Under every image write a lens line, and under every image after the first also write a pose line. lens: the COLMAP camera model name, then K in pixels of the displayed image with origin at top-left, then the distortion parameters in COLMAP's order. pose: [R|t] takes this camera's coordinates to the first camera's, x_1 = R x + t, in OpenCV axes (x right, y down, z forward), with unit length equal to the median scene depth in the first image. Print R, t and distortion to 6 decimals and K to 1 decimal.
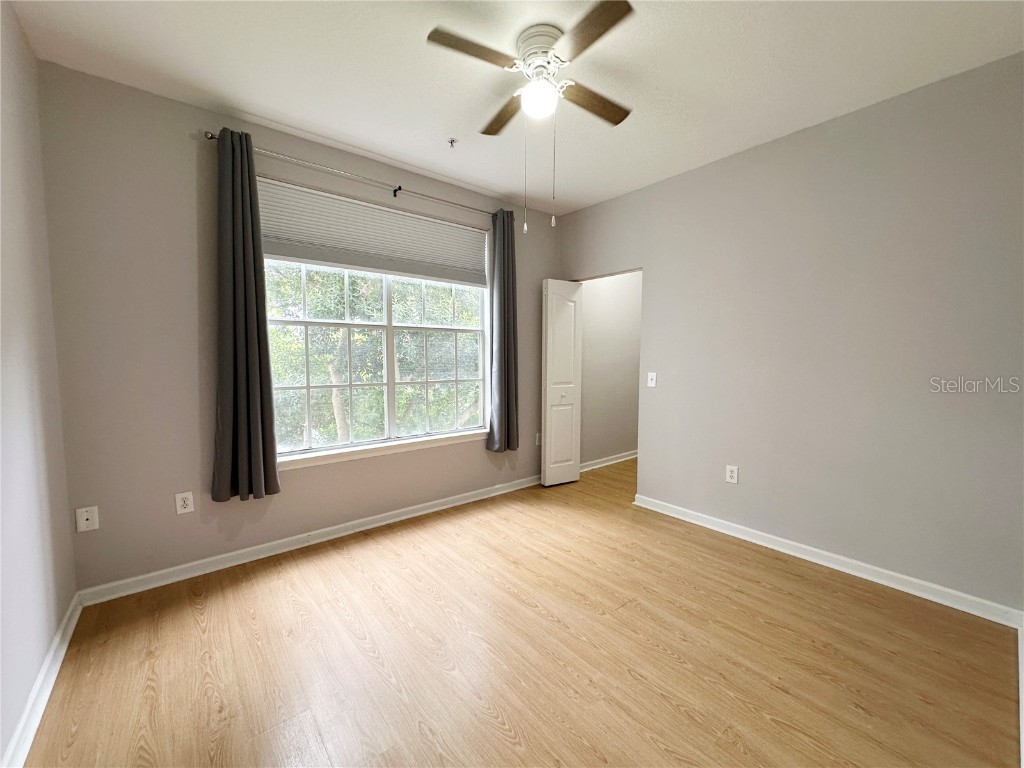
lens RADIAL K [[409.7, 0, 512.0], [0, 409.7, 384.0], [0, 0, 1]] dist [-0.001038, 0.000205]
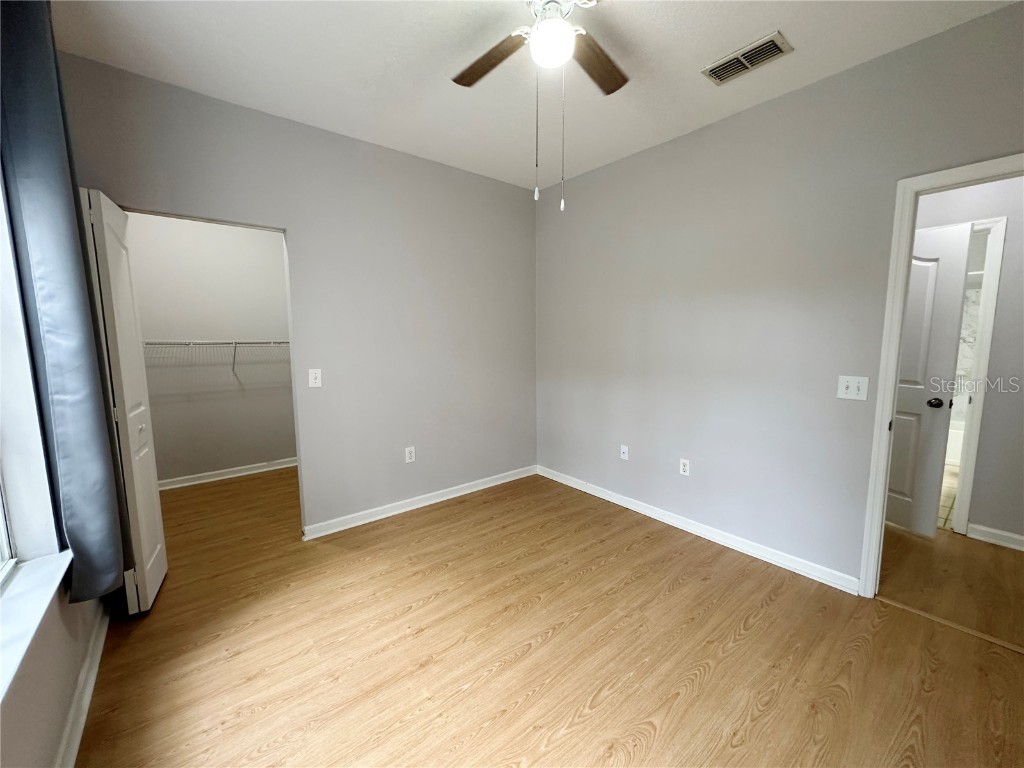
lens RADIAL K [[408.0, 0, 512.0], [0, 408.0, 384.0], [0, 0, 1]] dist [-0.005293, 0.001389]
pose [[0.002259, -0.120213, 0.992746, -0.576131], [0.072753, 0.990137, 0.119731, -0.085337], [-0.997347, 0.071954, 0.010983, 0.782341]]
